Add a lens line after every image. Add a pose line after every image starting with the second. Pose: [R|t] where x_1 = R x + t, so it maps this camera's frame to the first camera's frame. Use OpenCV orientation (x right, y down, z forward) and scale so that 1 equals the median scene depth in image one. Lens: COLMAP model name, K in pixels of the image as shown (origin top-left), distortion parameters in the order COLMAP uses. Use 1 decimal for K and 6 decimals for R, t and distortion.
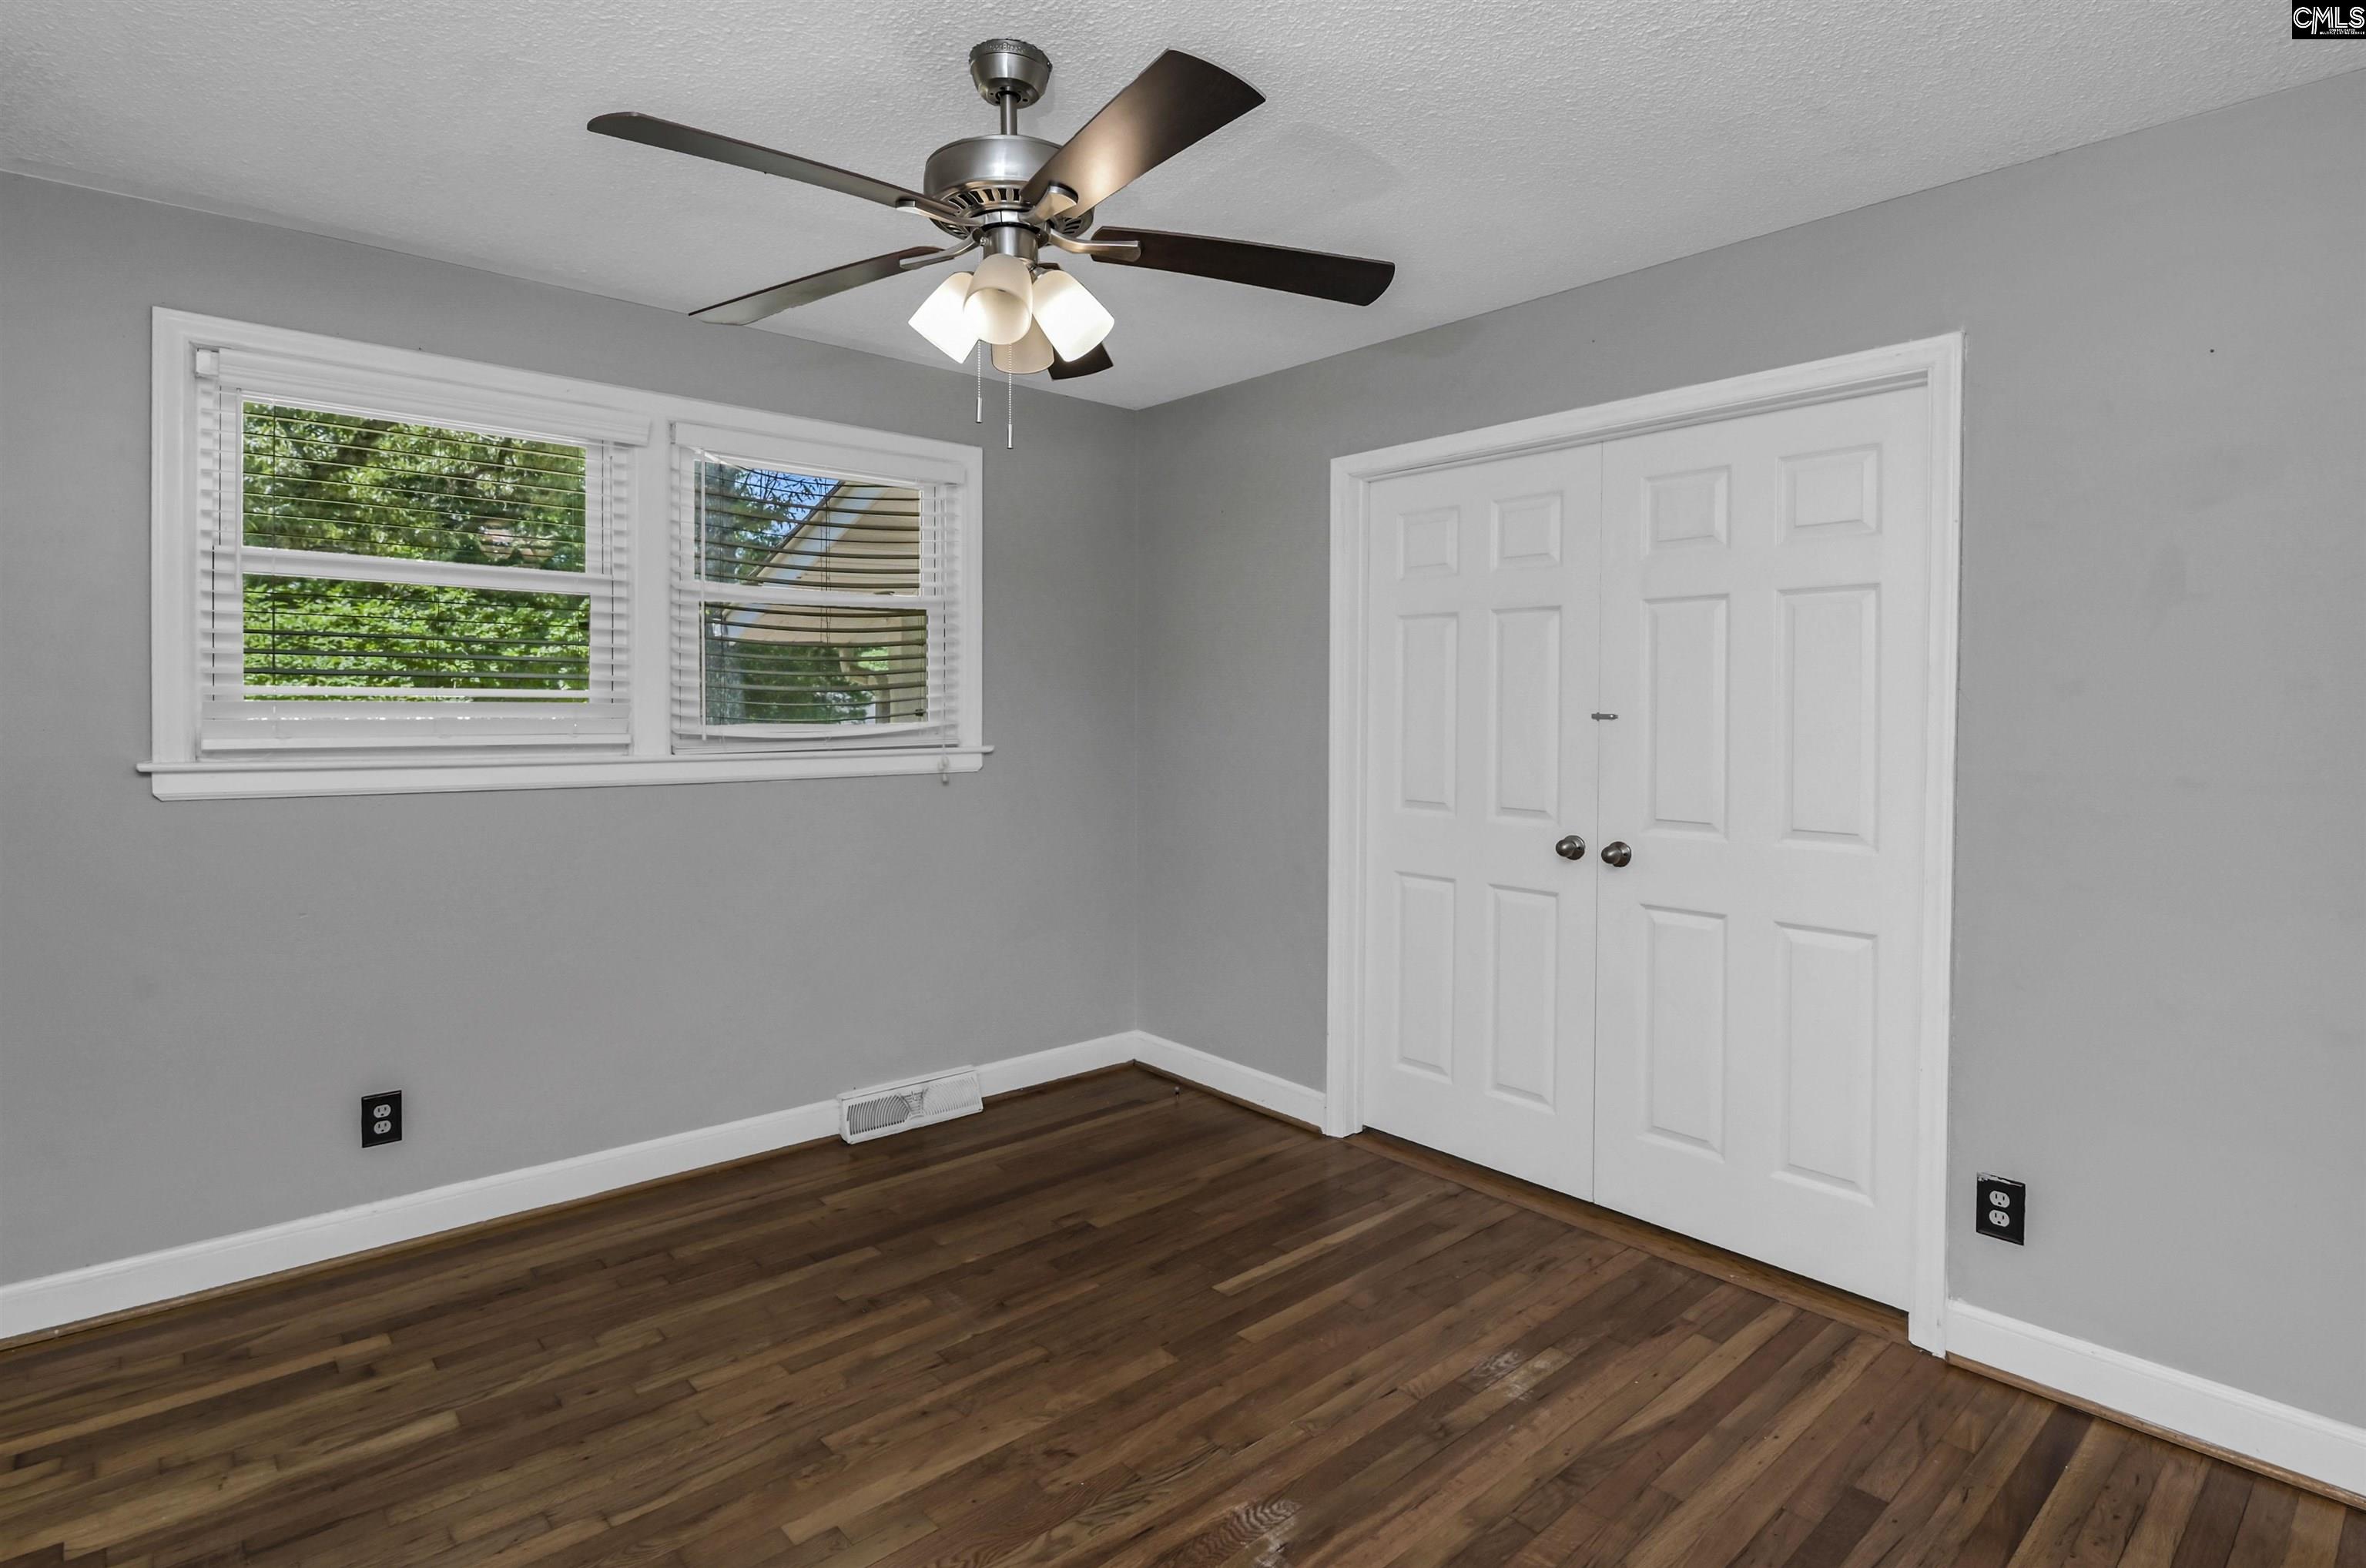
lens RADIAL K [[1155.0, 0, 1181.4], [0, 1155.0, 694.3], [0, 0, 1]] dist [0.003119, -0.007783]
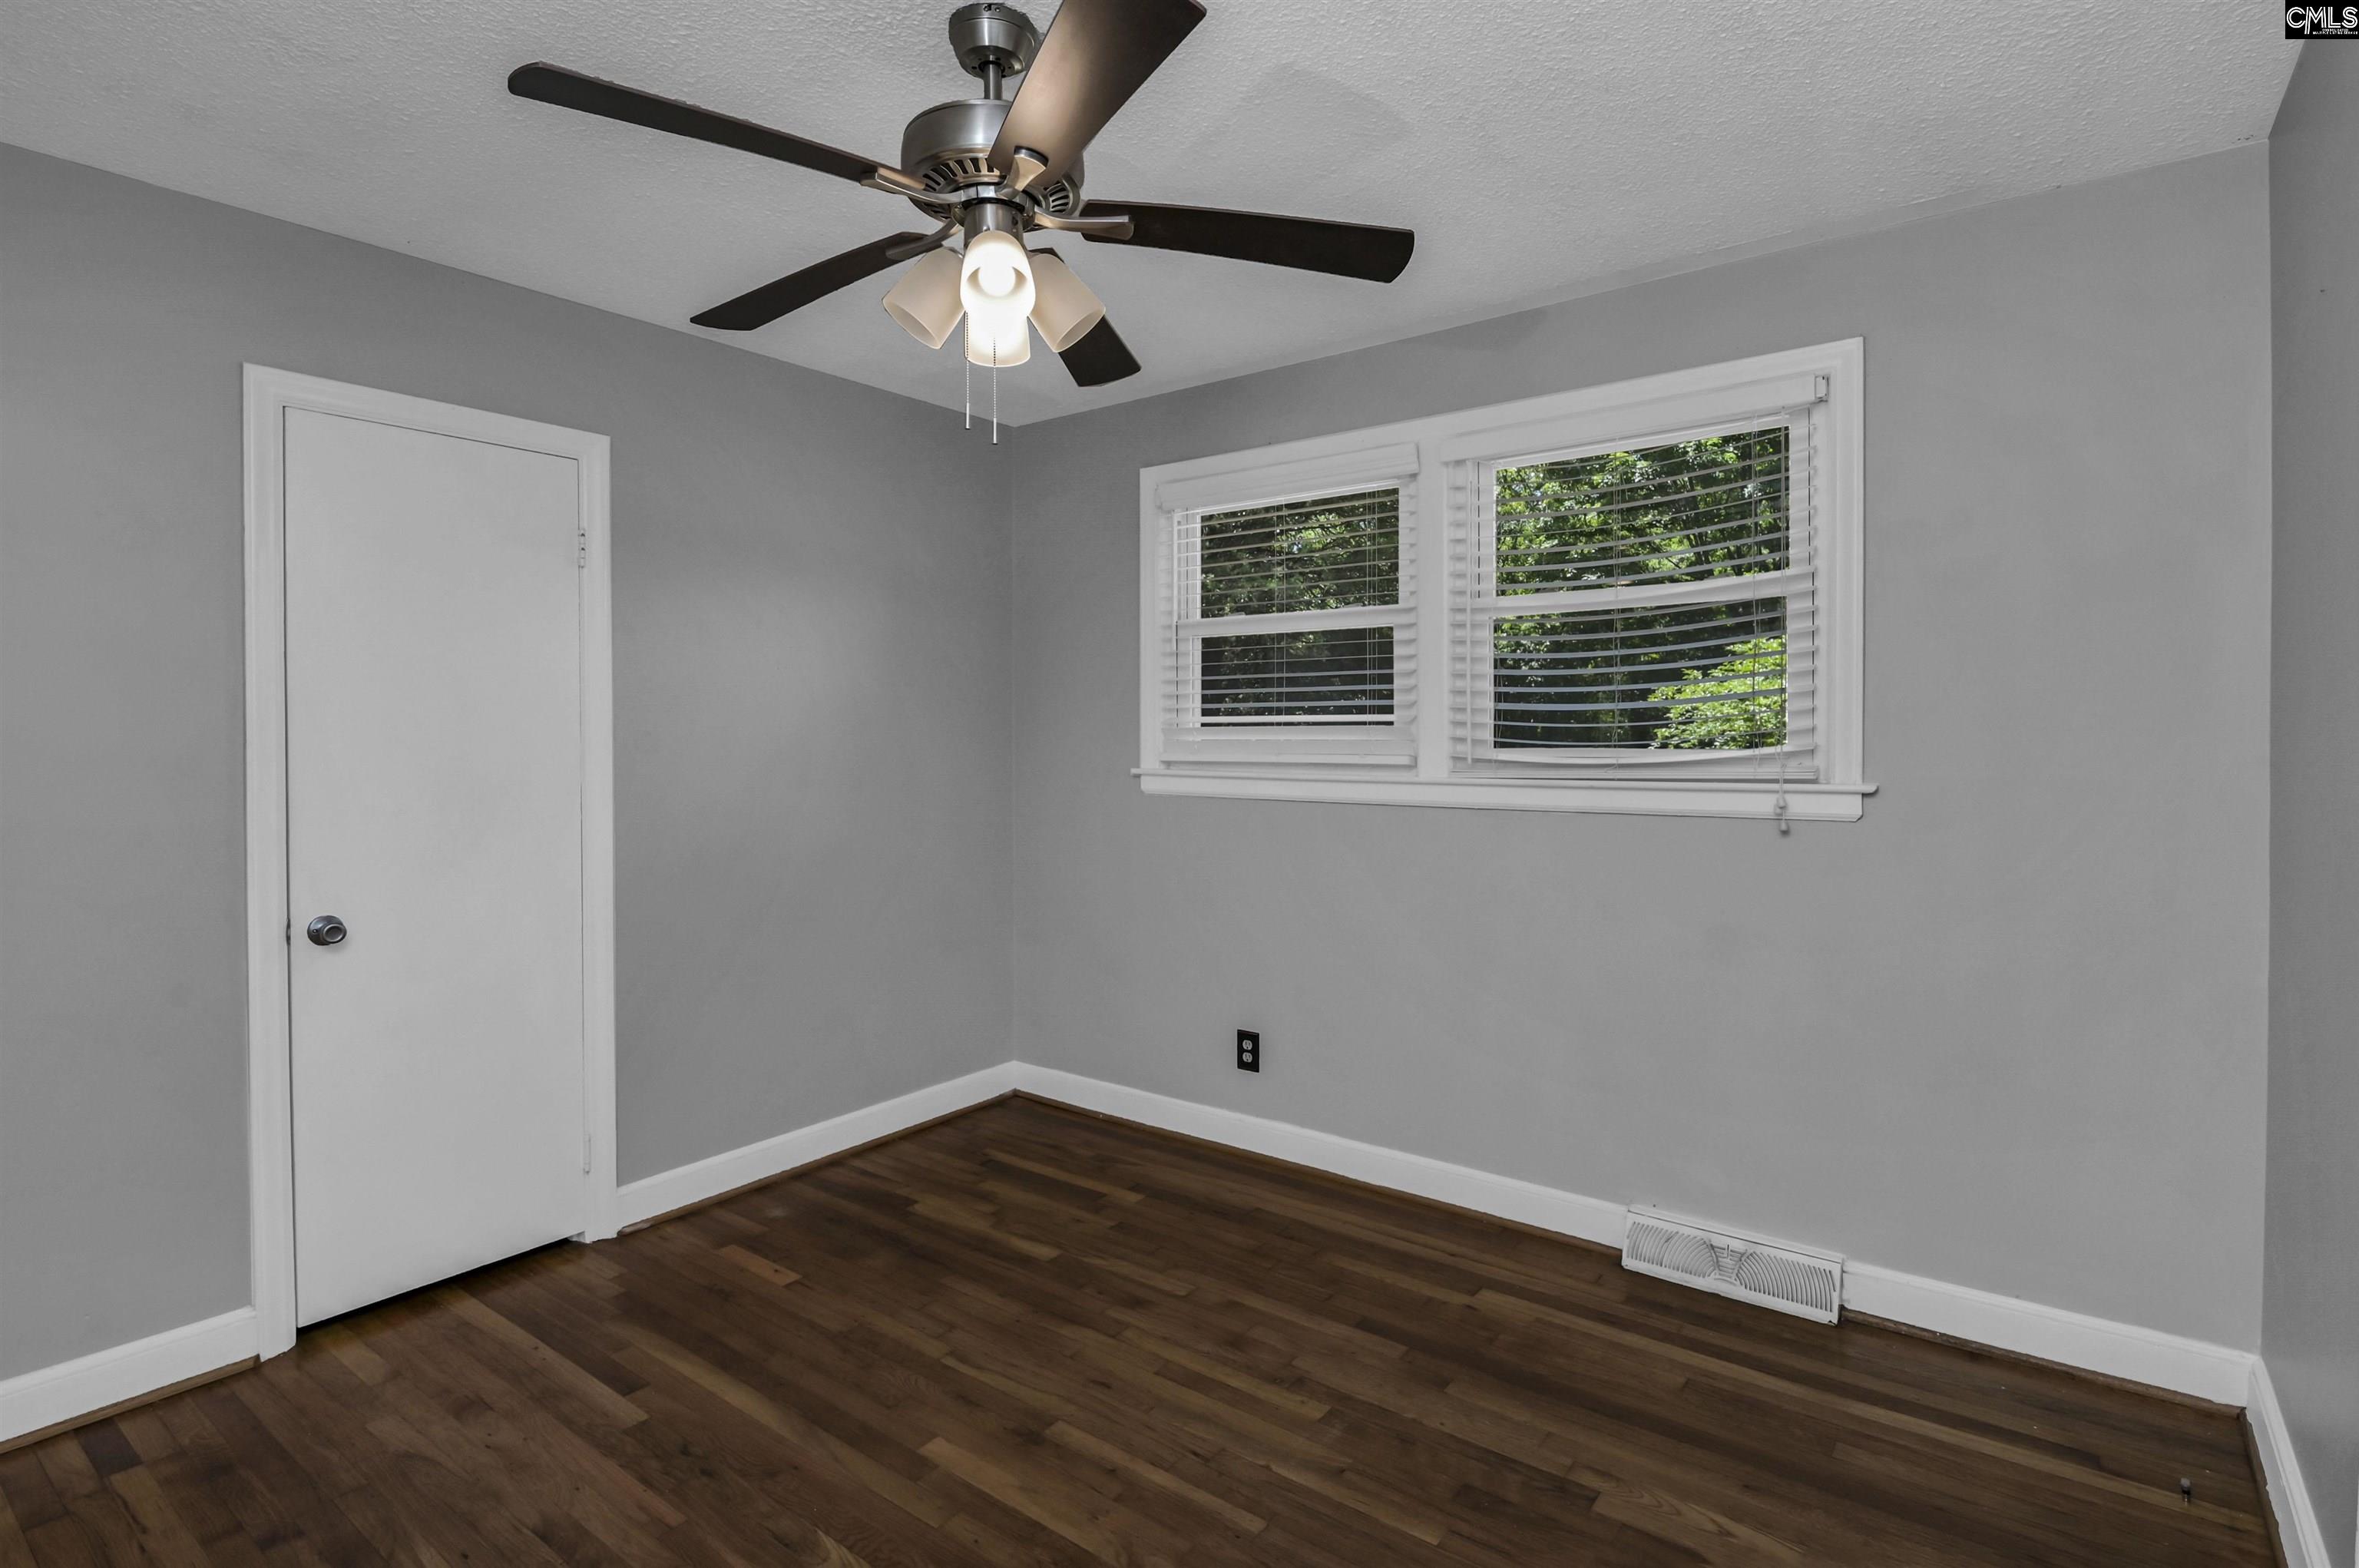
lens RADIAL K [[1148.4, 0, 1178.1], [0, 1148.4, 736.4], [0, 0, 1]] dist [0.002930, -0.007738]
pose [[0.196529, -0.005688, -0.980482, 0.569825], [0.017272, 0.999848, -0.002338, 0.019056], [0.980346, -0.016475, 0.196597, 0.699794]]
